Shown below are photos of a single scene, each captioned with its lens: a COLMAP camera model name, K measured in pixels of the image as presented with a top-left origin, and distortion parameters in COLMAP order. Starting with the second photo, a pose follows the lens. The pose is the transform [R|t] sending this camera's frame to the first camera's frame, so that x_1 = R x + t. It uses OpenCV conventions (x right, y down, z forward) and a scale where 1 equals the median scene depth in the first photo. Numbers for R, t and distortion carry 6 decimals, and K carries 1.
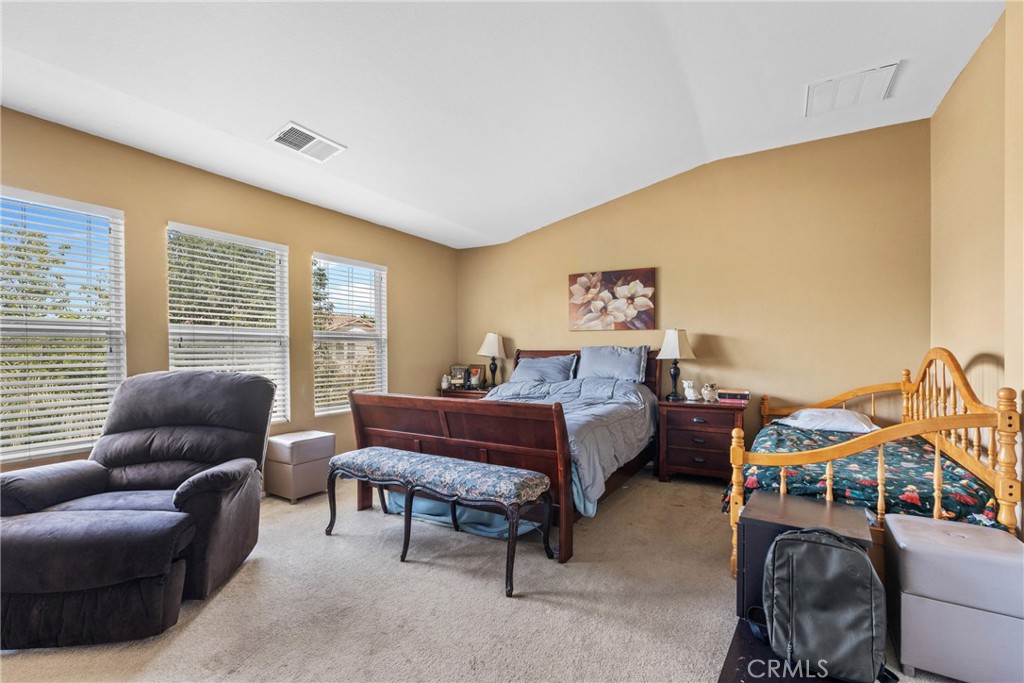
lens RADIAL K [[452.6, 0, 507.6], [0, 452.6, 348.3], [0, 0, 1]] dist [0.001120, 0.001221]
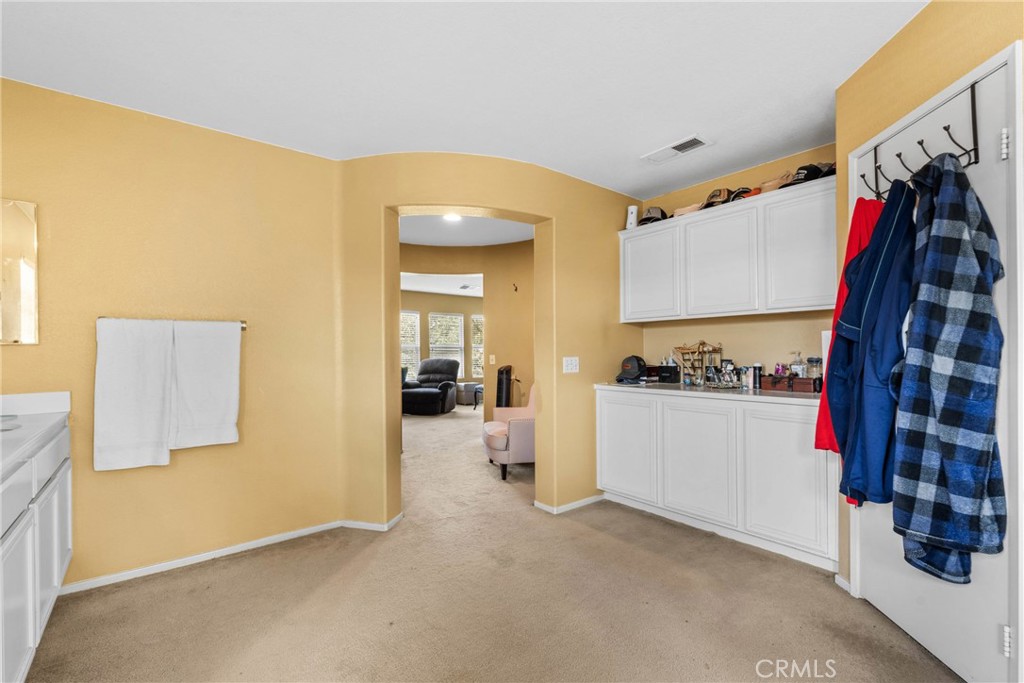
lens RADIAL K [[452.6, 0, 513.7], [0, 452.6, 342.5], [0, 0, 1]] dist [0.001120, 0.001221]
pose [[0.940829, -0.008072, -0.338785, 0.493907], [0.005157, 0.999942, -0.009504, -0.017078], [0.338842, 0.007195, 0.940816, -0.994782]]
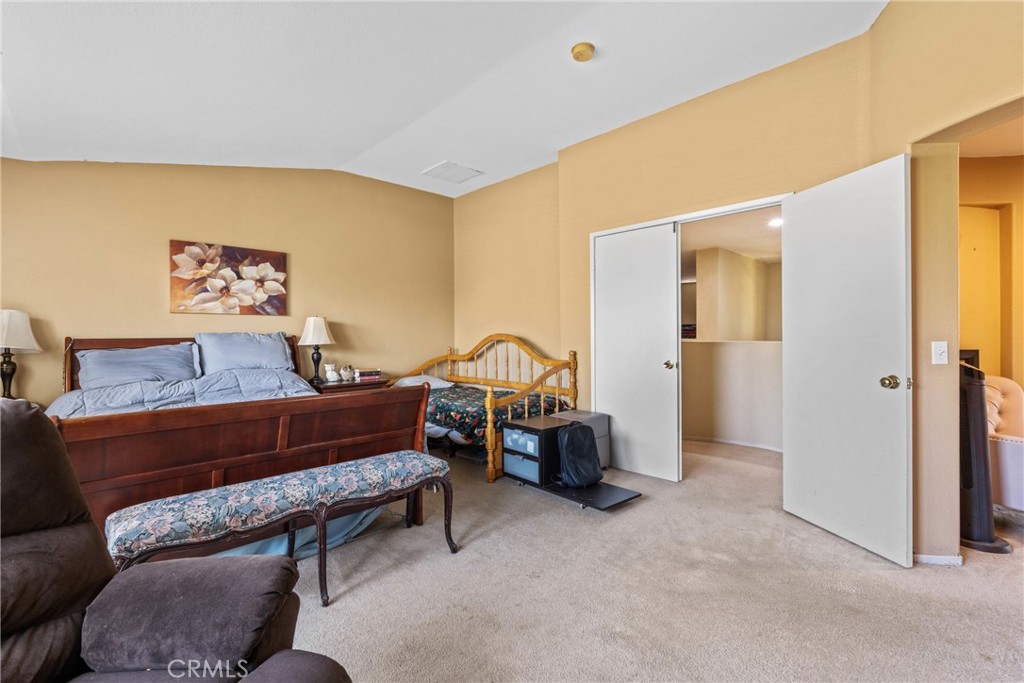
lens RADIAL K [[452.6, 0, 510.1], [0, 452.6, 332.3], [0, 0, 1]] dist [0.001120, 0.001221]
pose [[0.270294, 0.002373, 0.962775, -0.538178], [0.003768, 0.999987, -0.003522, -0.000147], [-0.962770, 0.004580, 0.270282, 0.284610]]
